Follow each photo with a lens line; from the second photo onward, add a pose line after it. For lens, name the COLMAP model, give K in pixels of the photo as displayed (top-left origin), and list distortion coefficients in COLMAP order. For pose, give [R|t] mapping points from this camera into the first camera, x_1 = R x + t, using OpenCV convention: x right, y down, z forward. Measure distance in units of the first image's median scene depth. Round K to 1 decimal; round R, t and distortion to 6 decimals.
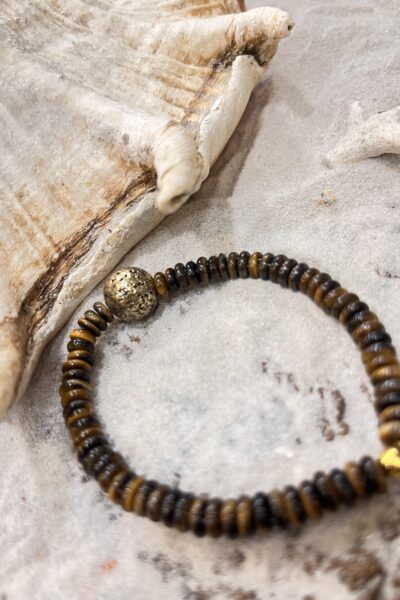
lens RADIAL K [[484.3, 0, 195.1], [0, 484.3, 295.2], [0, 0, 1]] dist [0.015828, -0.077455]
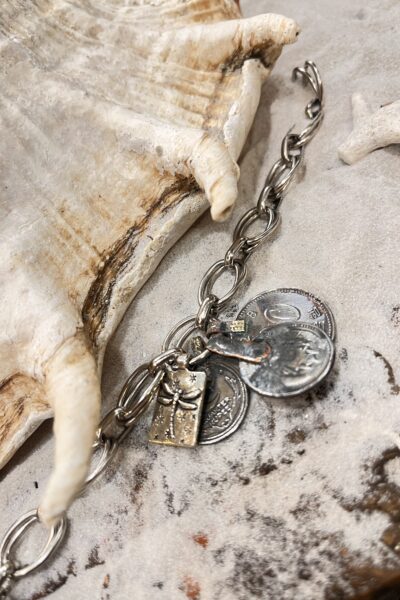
lens RADIAL K [[484.3, 0, 202.5], [0, 484.3, 294.5], [0, 0, 1]] dist [0.015828, -0.077455]
pose [[0.993198, -0.096454, 0.065218, -0.139126], [0.093418, 0.994464, 0.048104, -0.044690], [-0.069497, -0.041685, 0.996711, -0.088342]]
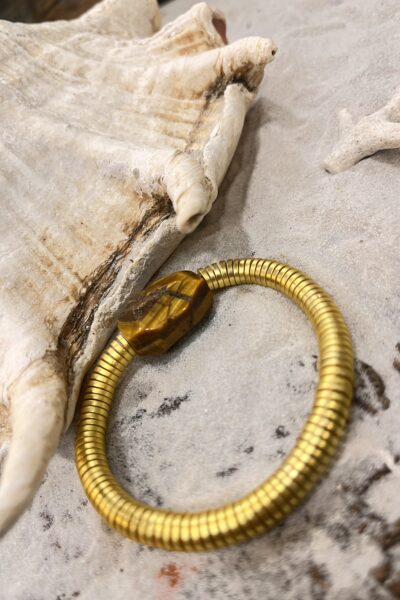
lens RADIAL K [[484.3, 0, 200.2], [0, 484.3, 297.6], [0, 0, 1]] dist [0.015828, -0.077455]
pose [[0.991234, -0.131730, -0.010108, -0.026455], [0.130839, 0.989385, -0.063231, 0.033226], [0.018330, 0.061355, 0.997948, -0.046506]]
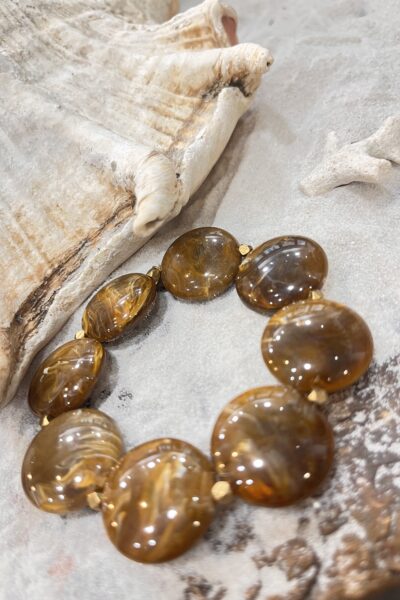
lens RADIAL K [[484.3, 0, 199.5], [0, 484.3, 301.8], [0, 0, 1]] dist [0.015828, -0.077455]
pose [[0.999457, 0.020057, -0.026138, 0.079254], [-0.020317, 0.999746, -0.009741, -0.009099], [0.025936, 0.010267, 0.999611, -0.078261]]
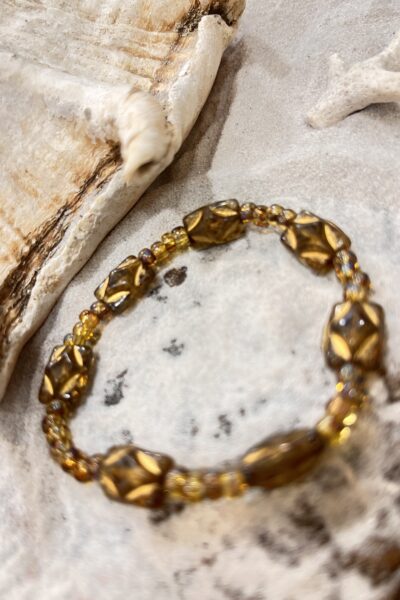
lens RADIAL K [[484.3, 0, 193.8], [0, 484.3, 300.4], [0, 0, 1]] dist [0.015828, -0.077455]
pose [[0.995741, -0.092195, 0.000137, 0.021812], [0.092156, 0.995365, 0.027507, 0.019773], [-0.002672, -0.027377, 0.999622, 0.071039]]
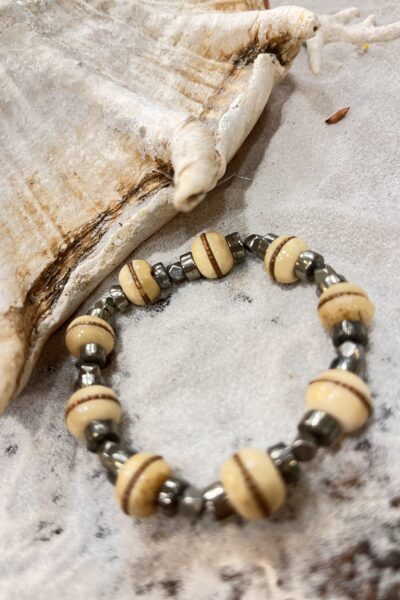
lens RADIAL K [[484.3, 0, 198.7], [0, 484.3, 296.4], [0, 0, 1]] dist [0.015828, -0.077455]
pose [[0.998157, 0.059592, 0.011470, -0.019803], [-0.059750, 0.998115, 0.014010, -0.009731], [-0.010613, -0.014670, 0.999836, 0.012886]]
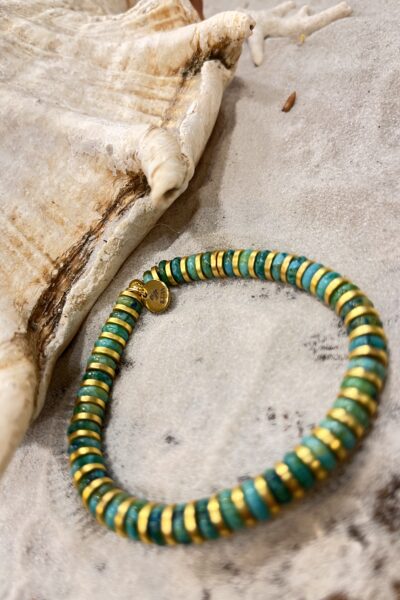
lens RADIAL K [[484.3, 0, 198.9], [0, 484.3, 296.6], [0, 0, 1]] dist [0.015828, -0.077455]
pose [[0.990377, -0.134932, 0.030760, -0.027552], [0.136191, 0.989731, -0.043401, 0.053000], [-0.024588, 0.047173, 0.998584, -0.015445]]
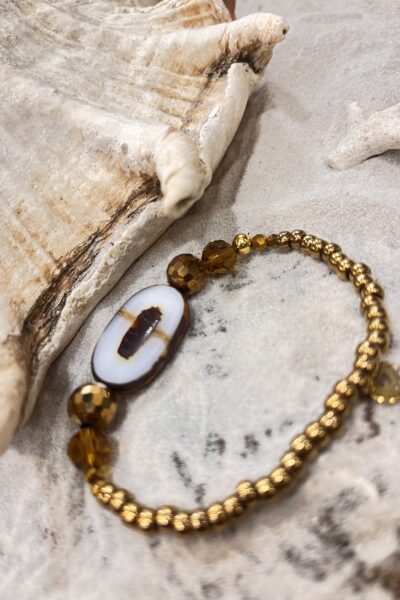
lens RADIAL K [[484.3, 0, 198.4], [0, 484.3, 301.1], [0, 0, 1]] dist [0.015828, -0.077455]
pose [[0.998683, -0.048898, 0.015513, -0.023154], [0.049411, 0.998178, -0.034623, 0.023730], [-0.013792, 0.035344, 0.999280, 0.030192]]
